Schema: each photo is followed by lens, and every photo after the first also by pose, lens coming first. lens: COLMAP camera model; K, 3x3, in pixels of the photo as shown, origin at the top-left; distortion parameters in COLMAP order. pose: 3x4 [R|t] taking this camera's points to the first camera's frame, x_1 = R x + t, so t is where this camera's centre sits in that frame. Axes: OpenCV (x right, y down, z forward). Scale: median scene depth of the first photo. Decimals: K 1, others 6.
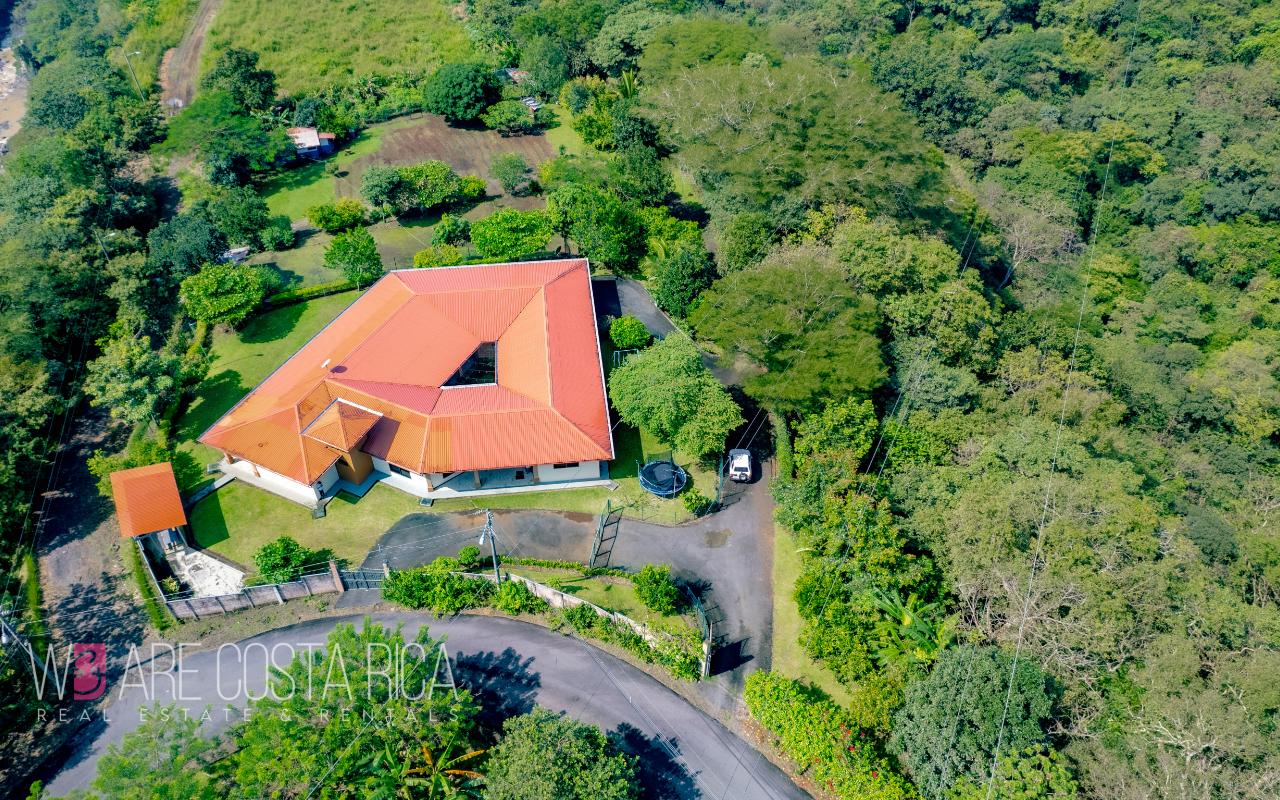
lens RADIAL K [[910.7, 0, 638.3], [0, 910.7, 413.6], [0, 0, 1]] dist [-0.072353, 0.064849]
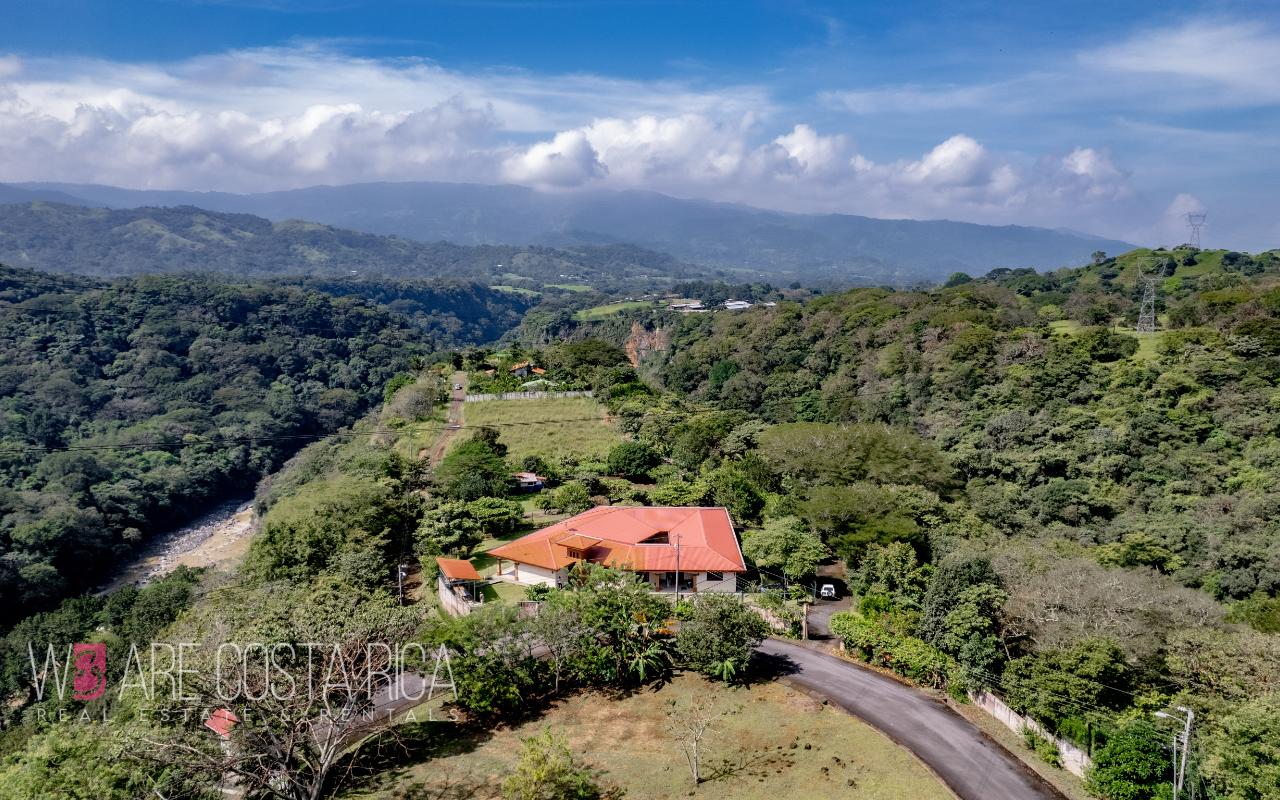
lens RADIAL K [[916.5, 0, 640.0], [0, 916.5, 400.0], [0, 0, 1]] dist [-0.092891, 0.076246]
pose [[0.993094, 0.020299, -0.115556, -0.026589], [-0.081969, 0.824718, -0.559572, 0.575398], [0.083942, 0.565180, 0.820686, -0.390662]]
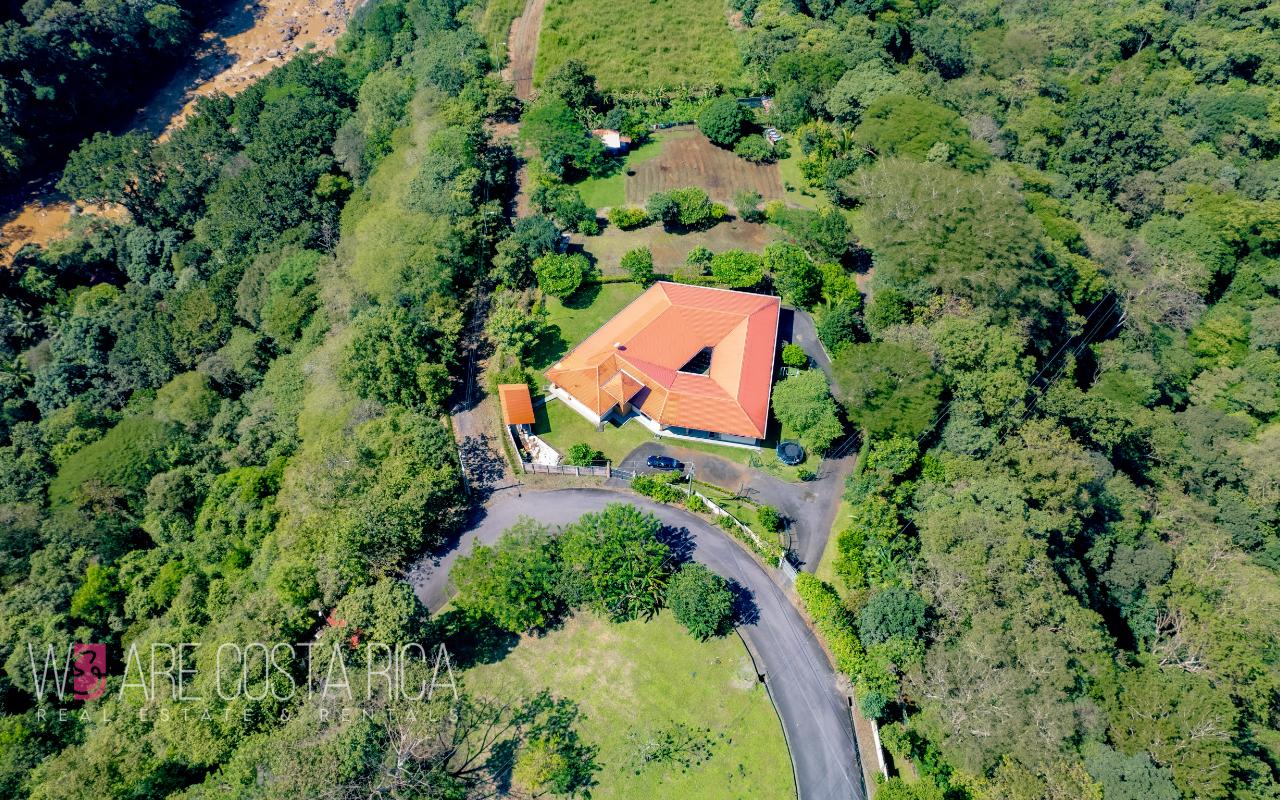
lens RADIAL K [[910.7, 0, 638.3], [0, 910.7, 413.6], [0, 0, 1]] dist [-0.072353, 0.064849]
pose [[0.957706, 0.231170, -0.171347, 0.024696], [-0.201108, 0.963626, 0.176012, -0.212238], [0.205803, -0.134108, 0.969361, -0.625069]]
